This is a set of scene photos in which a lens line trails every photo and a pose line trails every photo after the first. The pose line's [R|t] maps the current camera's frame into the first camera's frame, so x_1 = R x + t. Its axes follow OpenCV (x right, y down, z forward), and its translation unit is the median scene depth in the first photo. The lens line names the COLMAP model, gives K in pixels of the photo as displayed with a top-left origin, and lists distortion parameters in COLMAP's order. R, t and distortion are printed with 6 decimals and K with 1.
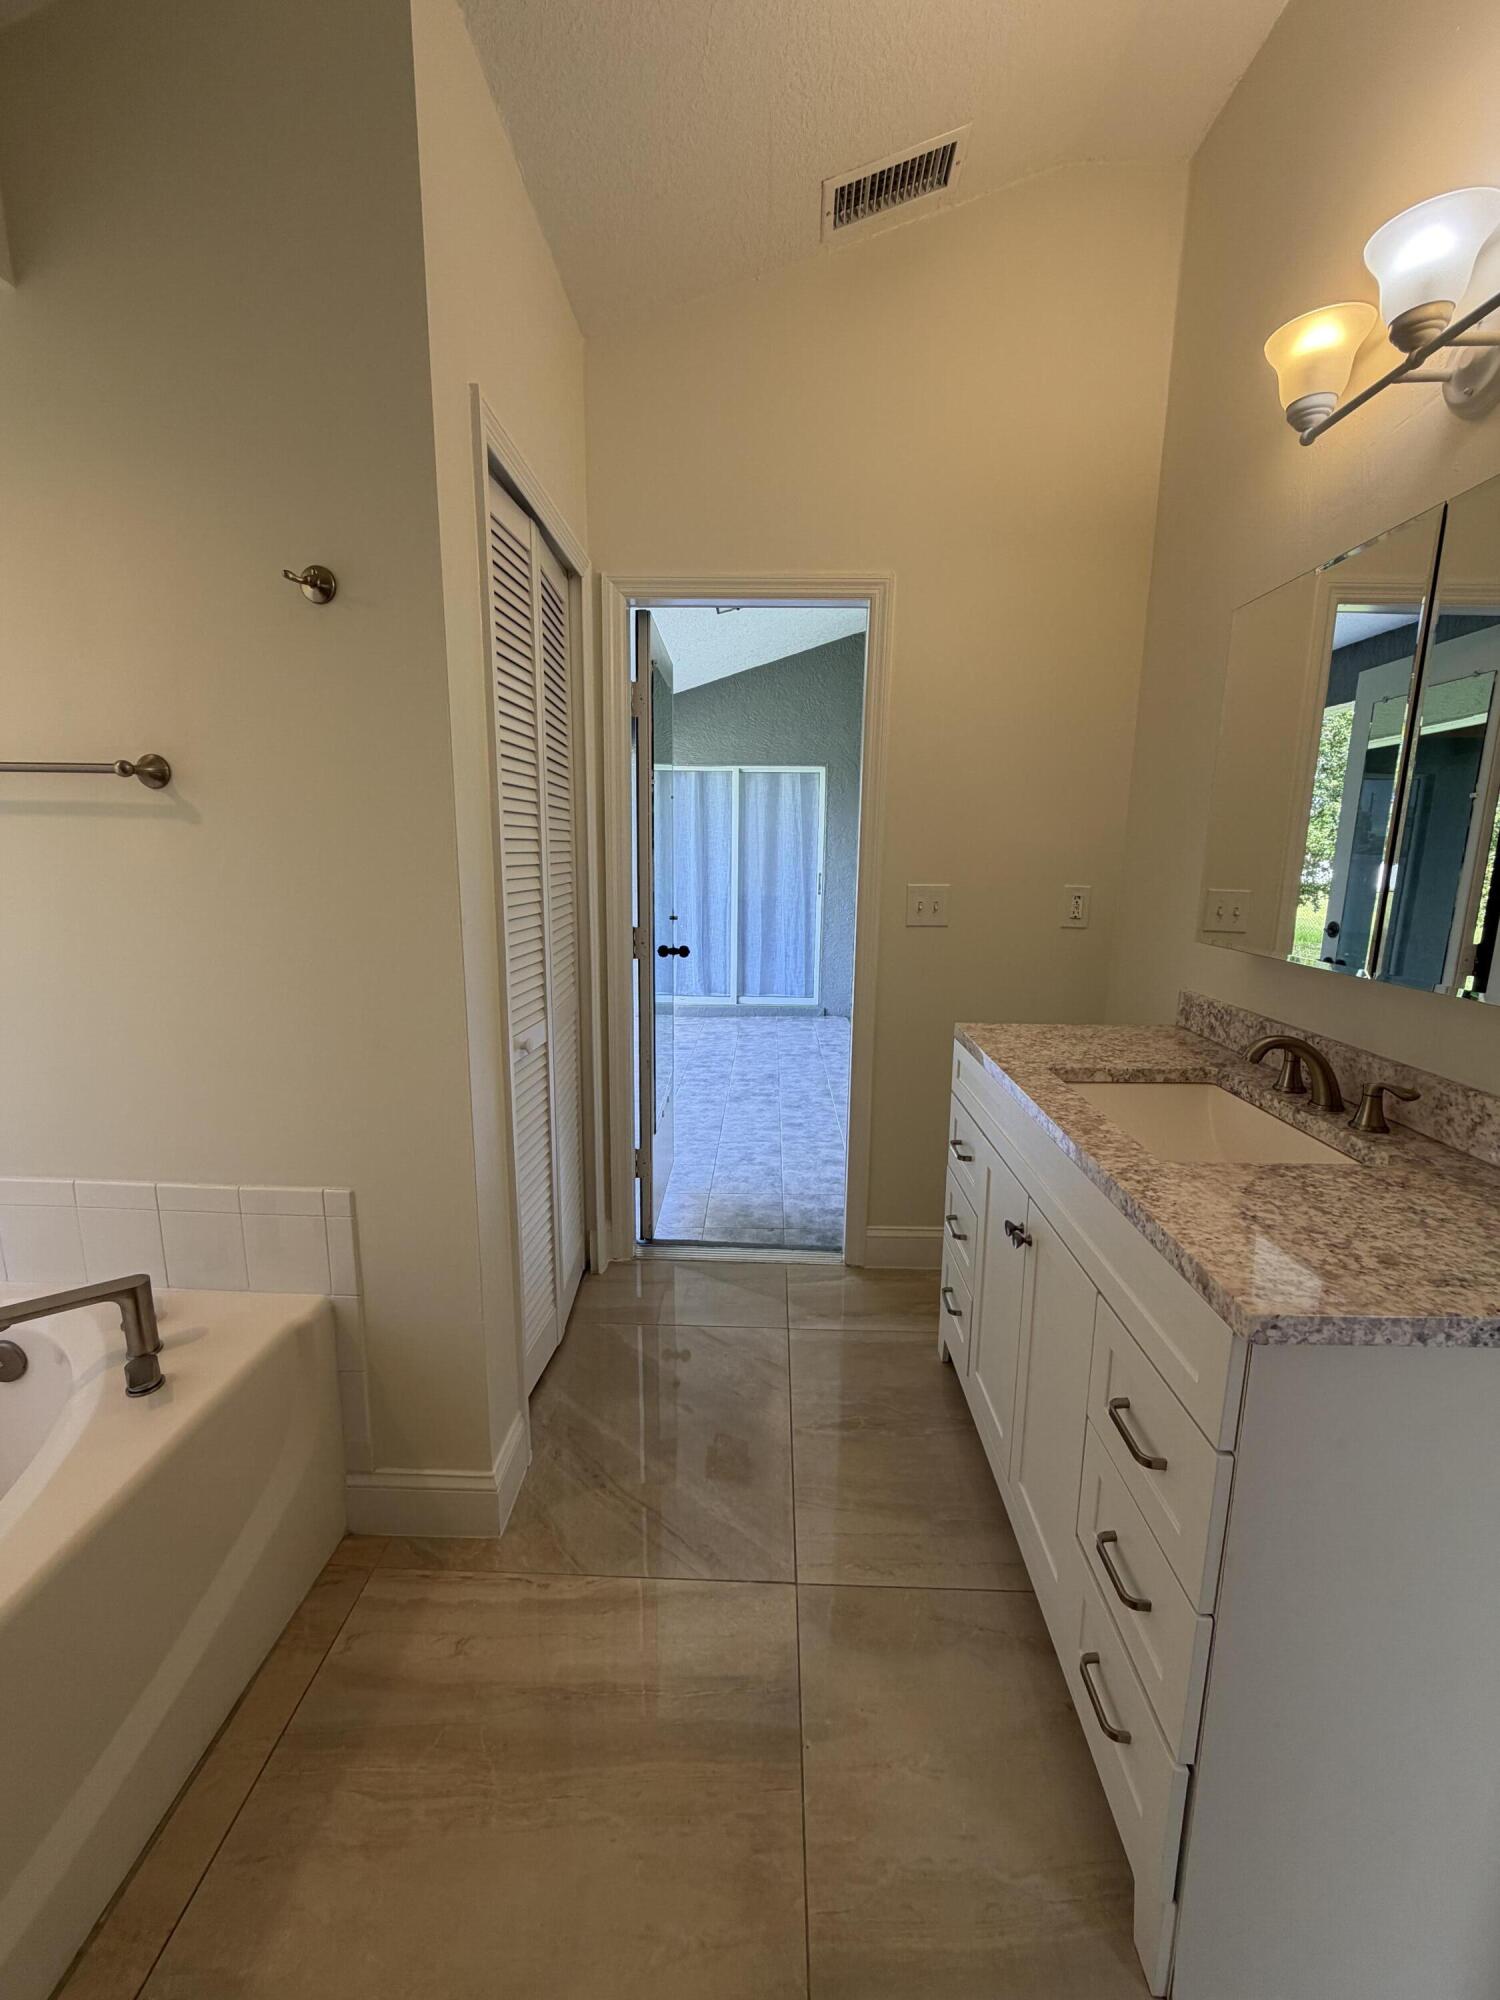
lens RADIAL K [[792.5, 0, 749.4], [0, 792.5, 991.5], [0, 0, 1]] dist [-0.000161, -0.000156]
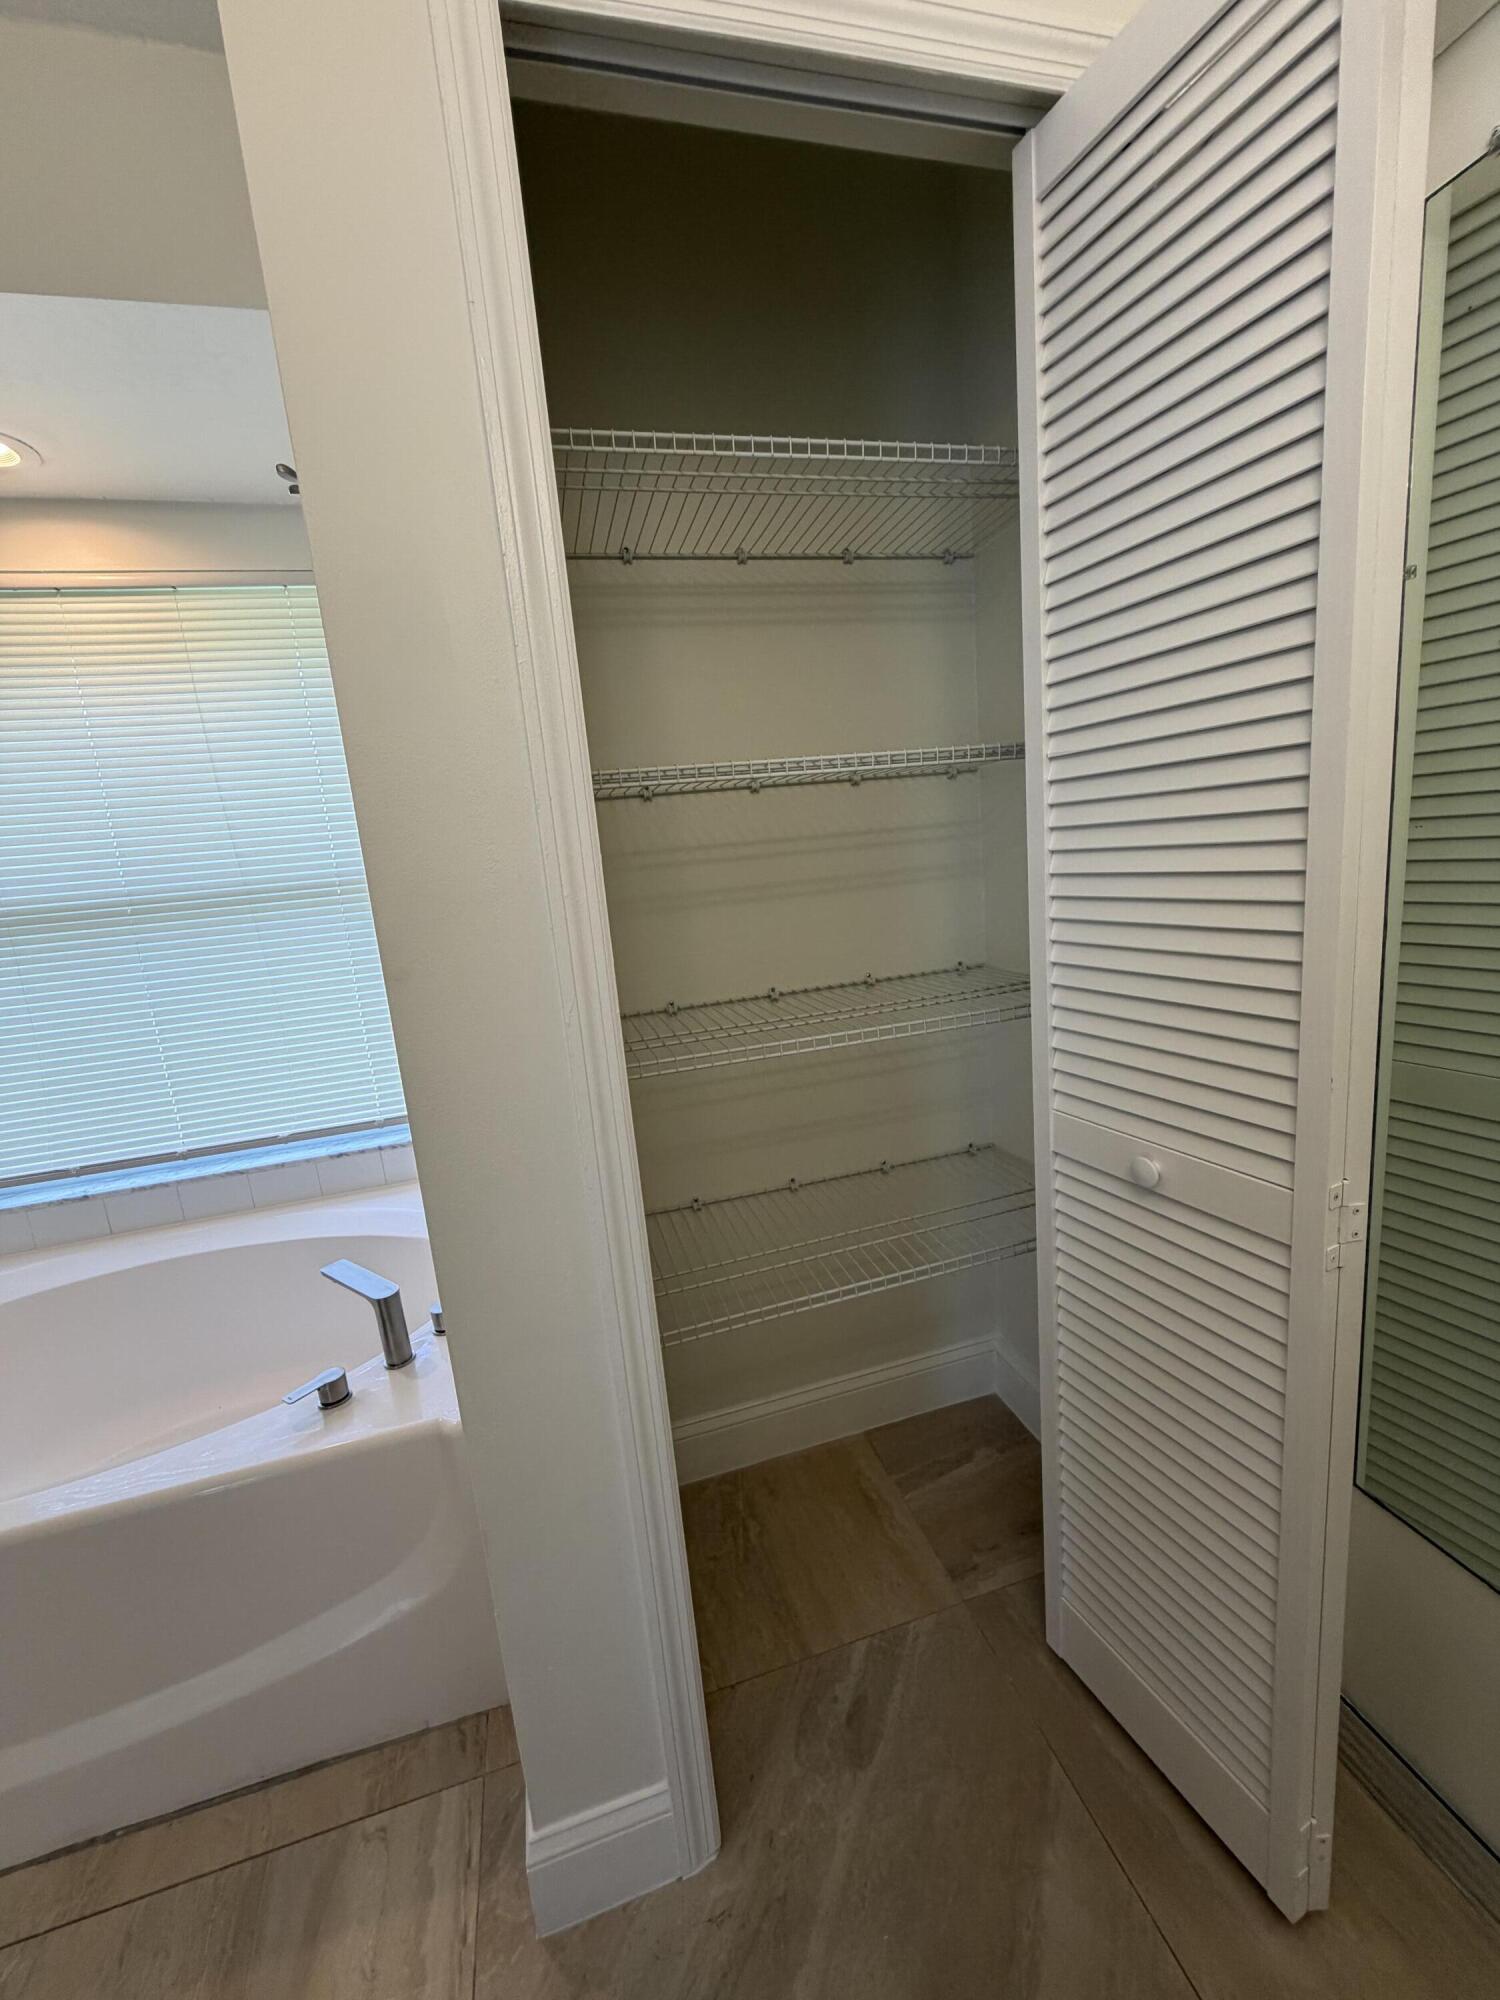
lens RADIAL K [[789.5, 0, 754.0], [0, 789.5, 995.0], [0, 0, 1]] dist [-0.002262, -0.000373]
pose [[0.293711, 0.131270, -0.946838, 0.262842], [-0.078221, 0.990504, 0.113060, -0.157327], [0.952688, 0.040855, 0.301190, 1.109806]]
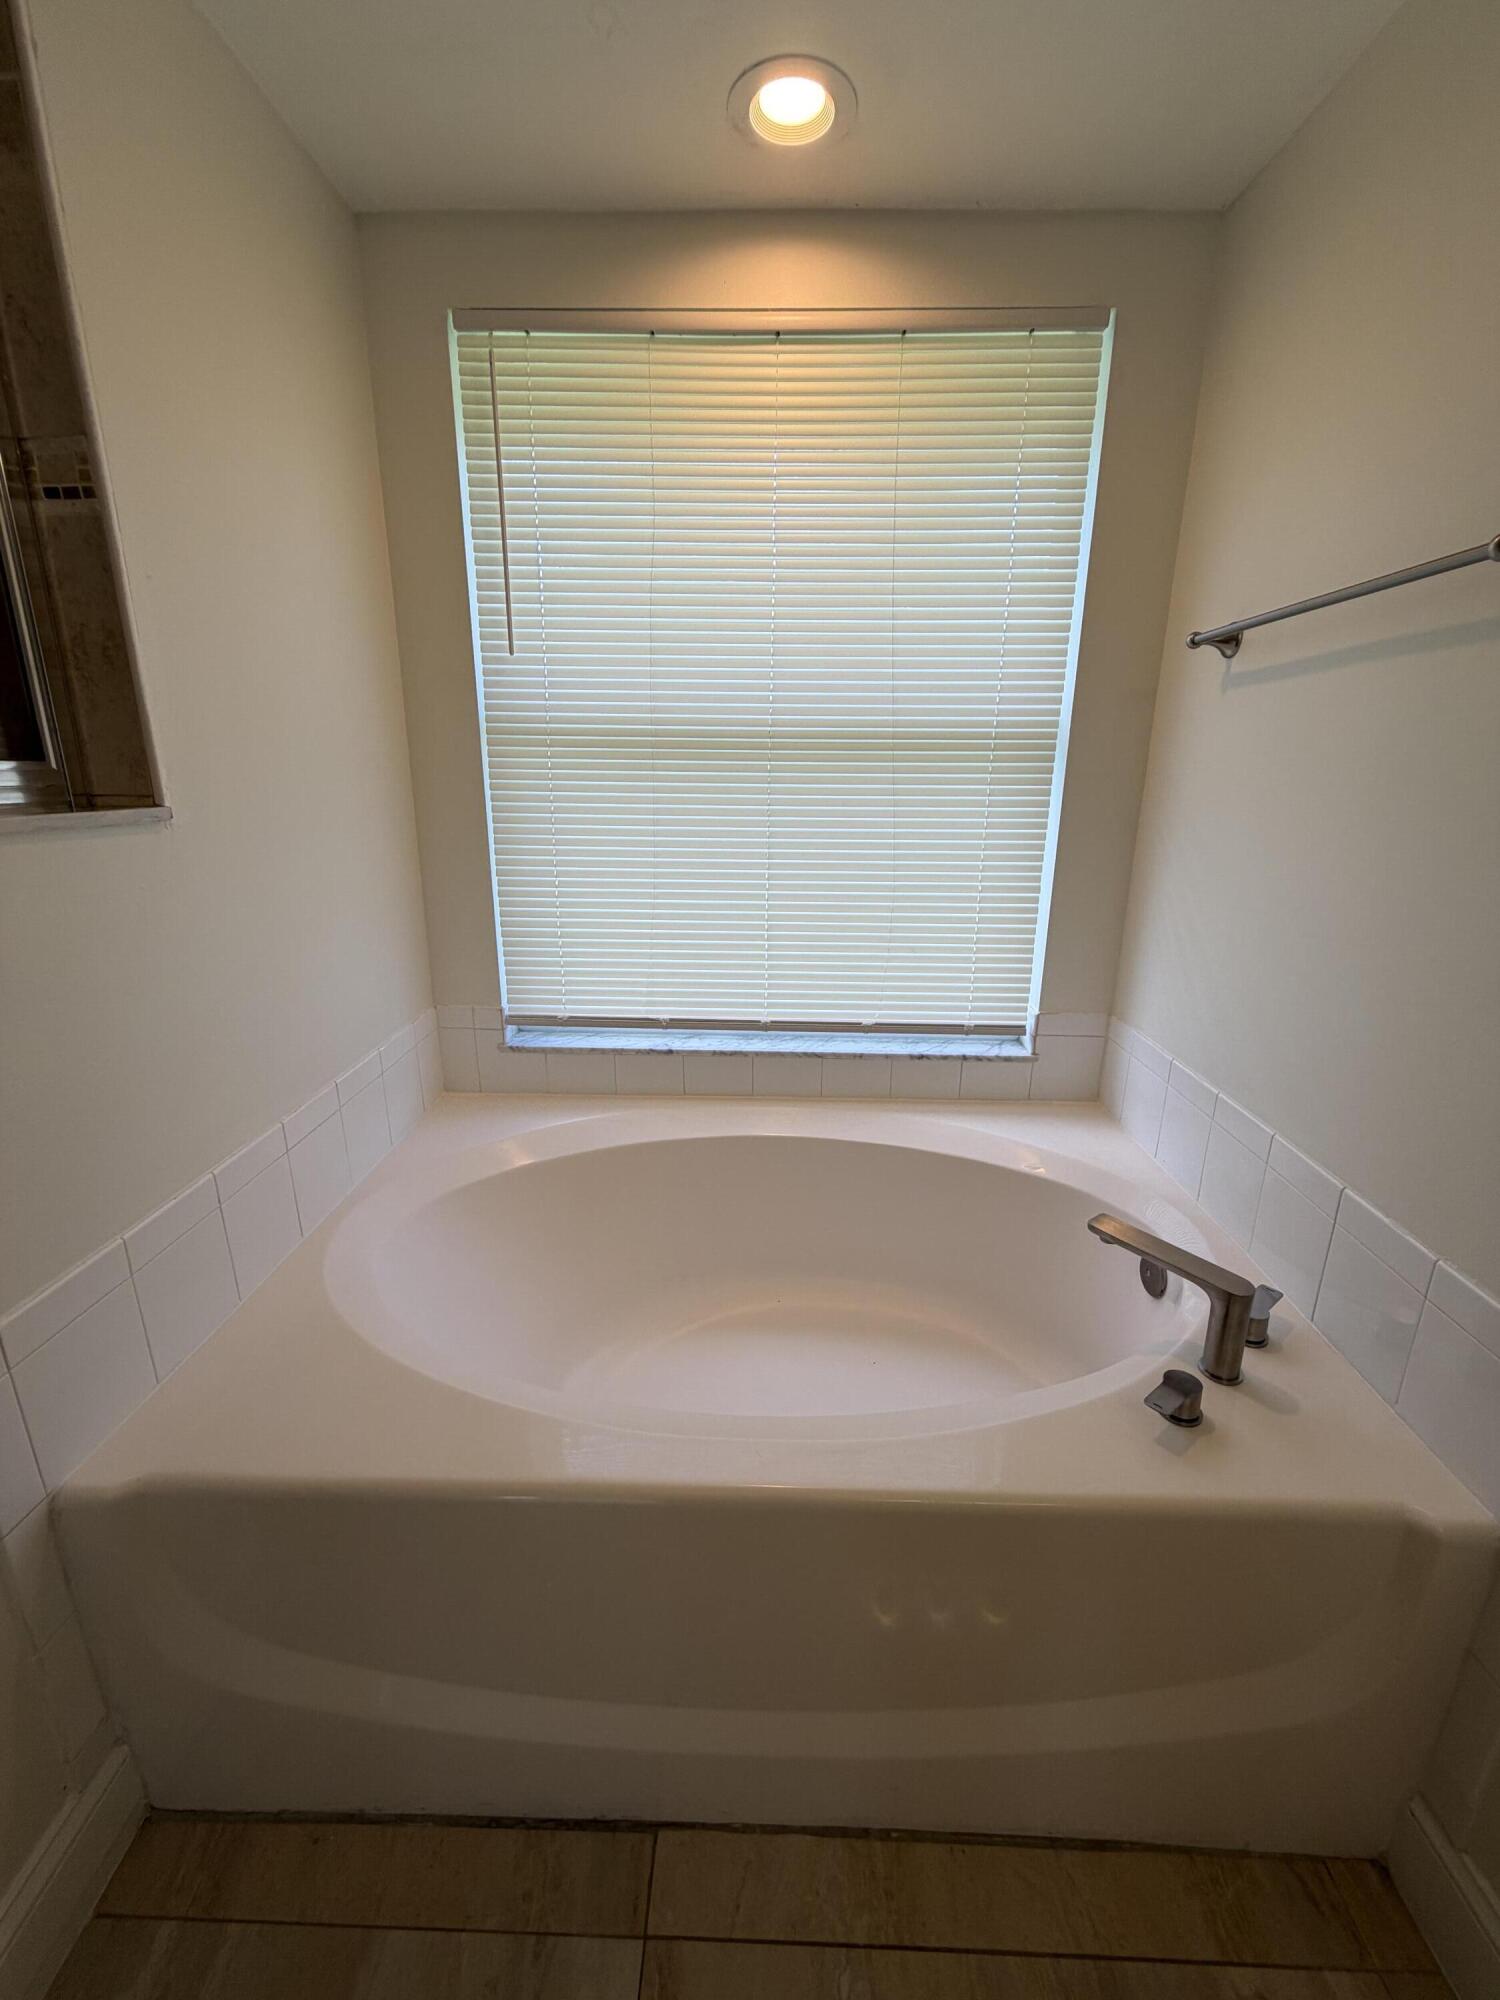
lens RADIAL K [[800.9, 0, 749.9], [0, 800.9, 990.1], [0, 0, 1]] dist [-0.000006, -0.000243]
pose [[0.004380, 0.259176, -0.965820, -0.112957], [-0.189740, 0.948500, 0.253667, -0.006880], [0.981825, 0.182143, 0.053330, 0.443562]]
